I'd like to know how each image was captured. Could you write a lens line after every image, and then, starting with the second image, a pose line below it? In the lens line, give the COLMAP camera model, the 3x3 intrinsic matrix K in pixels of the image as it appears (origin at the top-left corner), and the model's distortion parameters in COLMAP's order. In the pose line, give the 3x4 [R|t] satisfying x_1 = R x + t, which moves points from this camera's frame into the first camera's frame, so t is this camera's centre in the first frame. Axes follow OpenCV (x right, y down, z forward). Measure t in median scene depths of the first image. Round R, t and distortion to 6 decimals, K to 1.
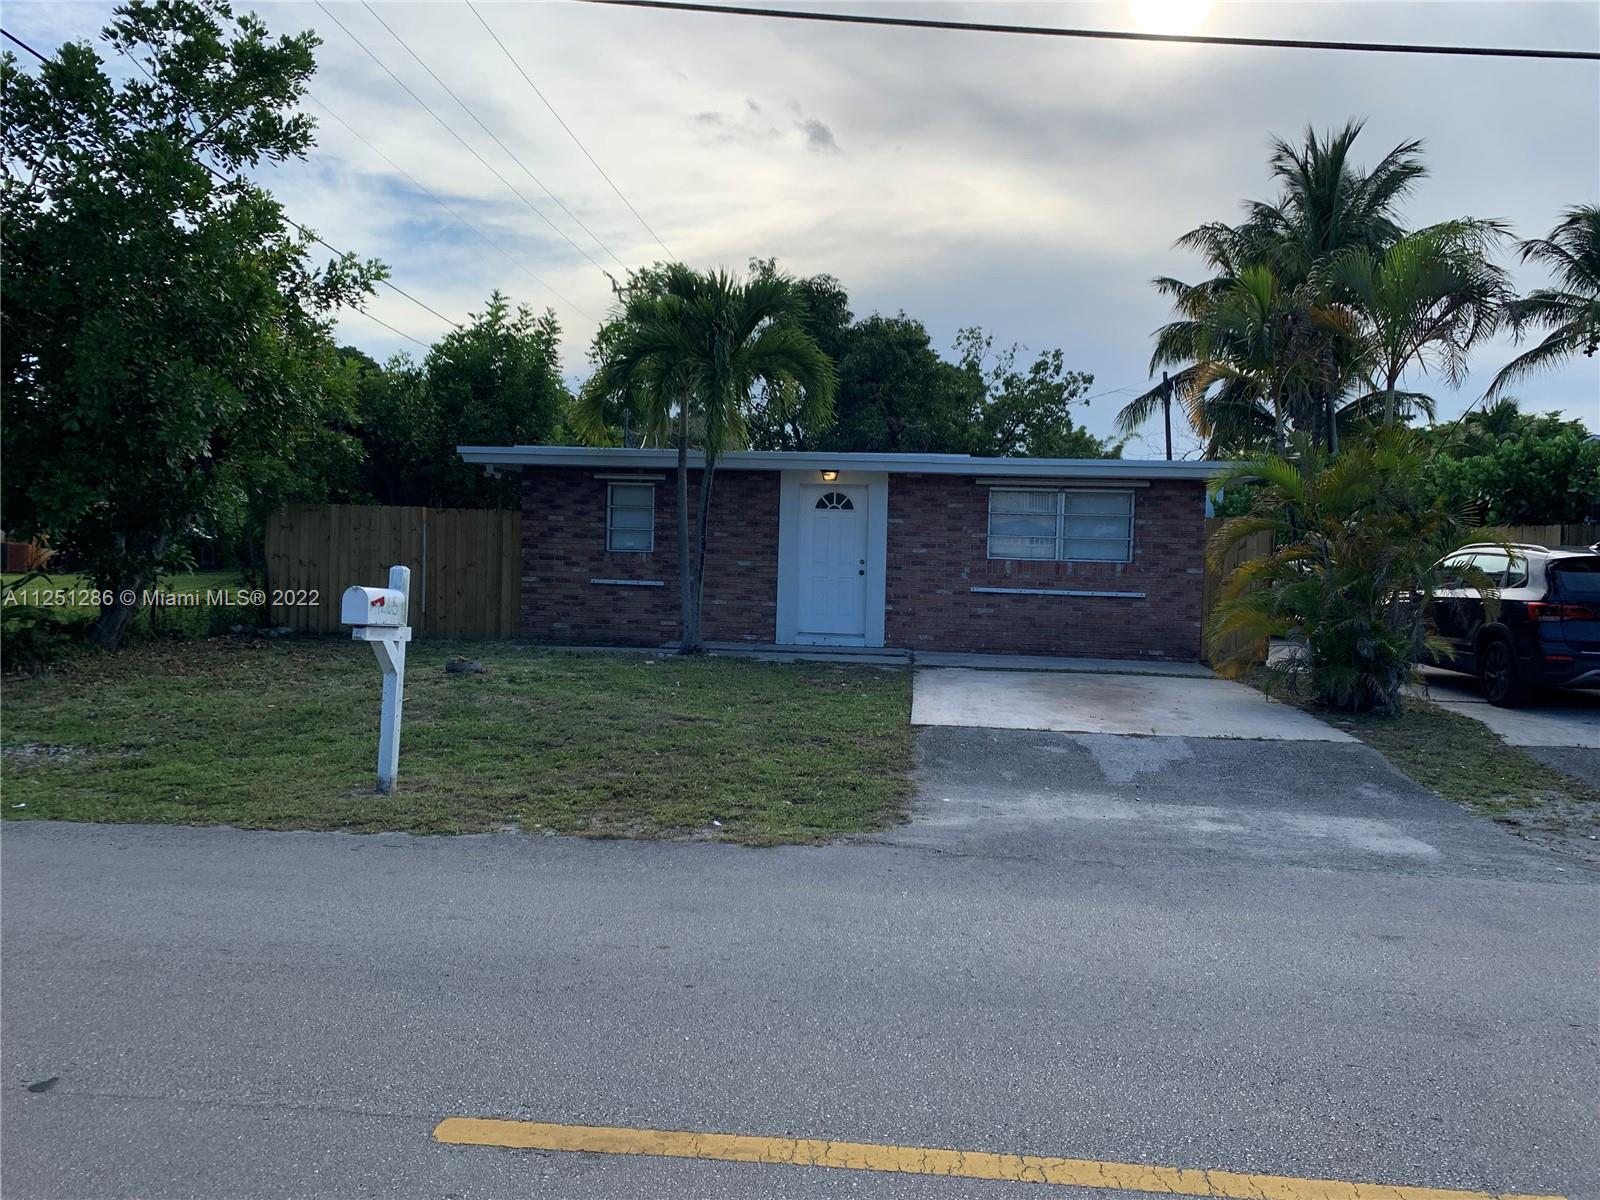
lens RADIAL K [[1245.2, 0, 801.9], [0, 1245.2, 597.9], [0, 0, 1]] dist [0.045022, -0.044374]
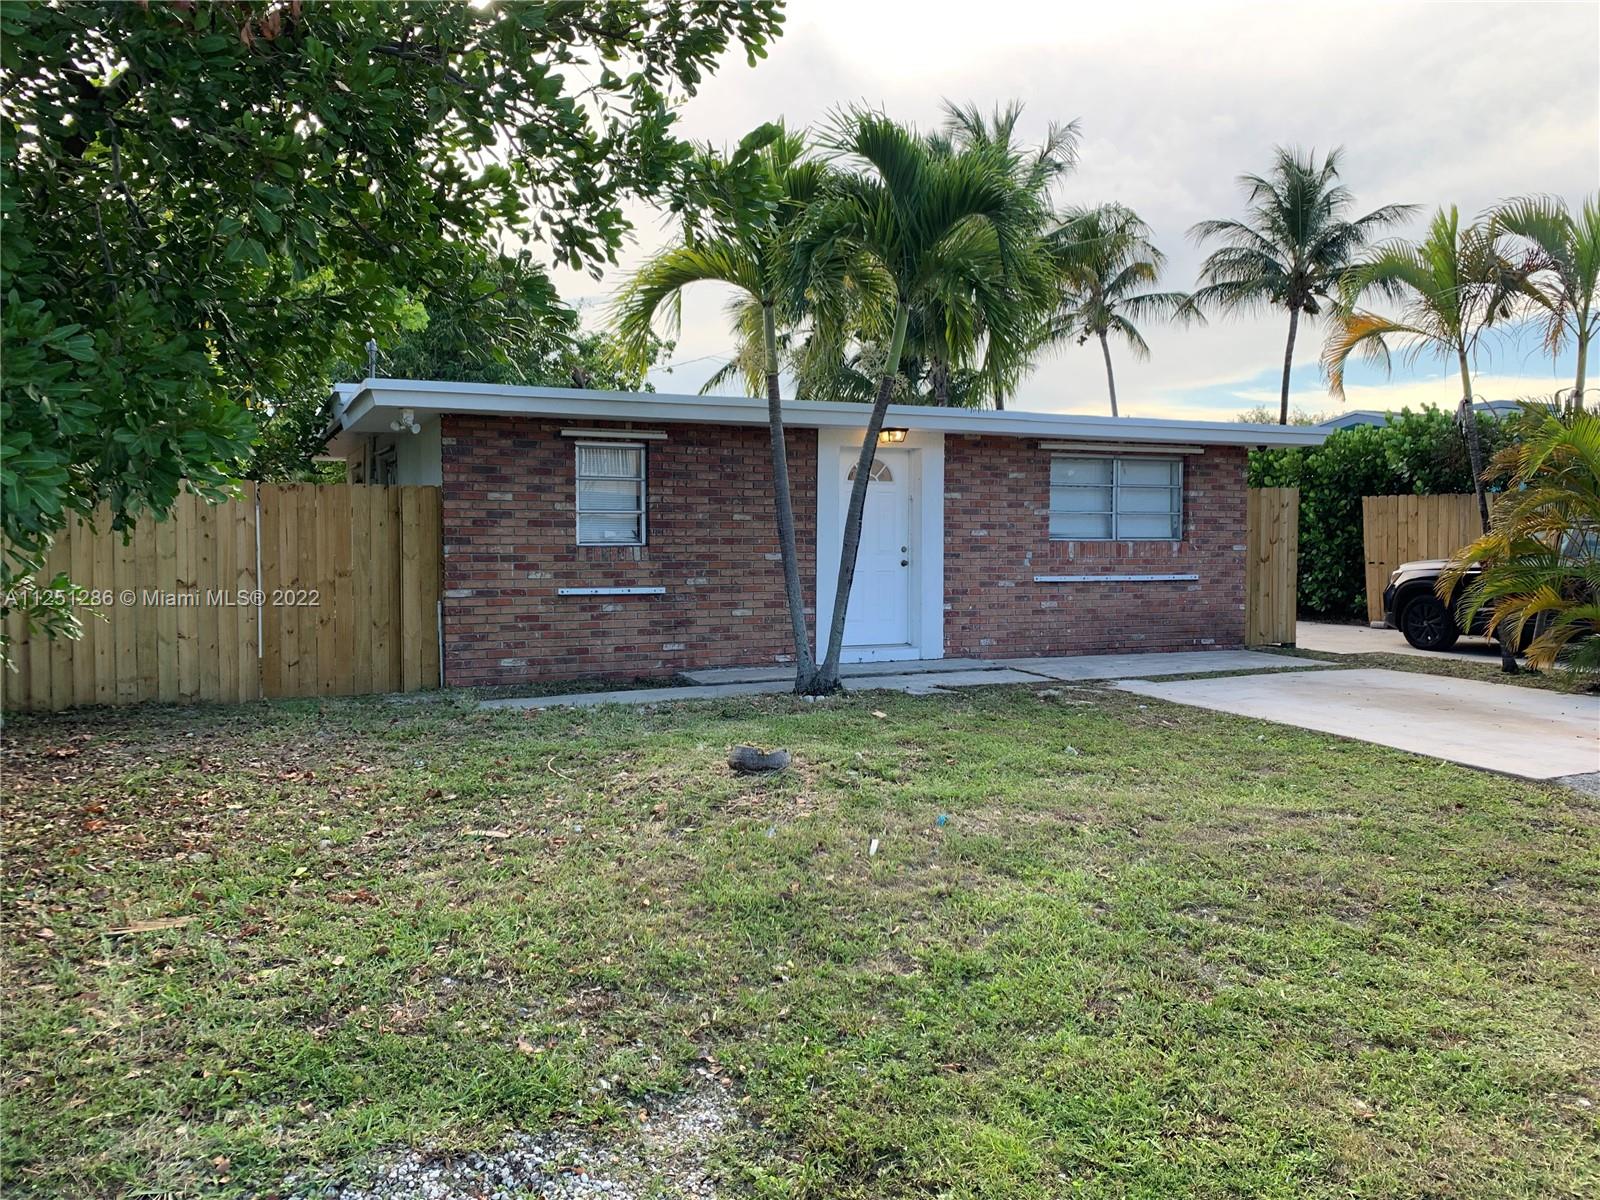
lens RADIAL K [[1245.2, 0, 799.5], [0, 1245.2, 602.2], [0, 0, 1]] dist [0.045022, -0.044374]
pose [[0.860537, -0.051970, 0.506730, -0.397832], [0.049501, 0.998605, 0.018353, -0.013845], [-0.506977, 0.009290, 0.861910, 0.371094]]
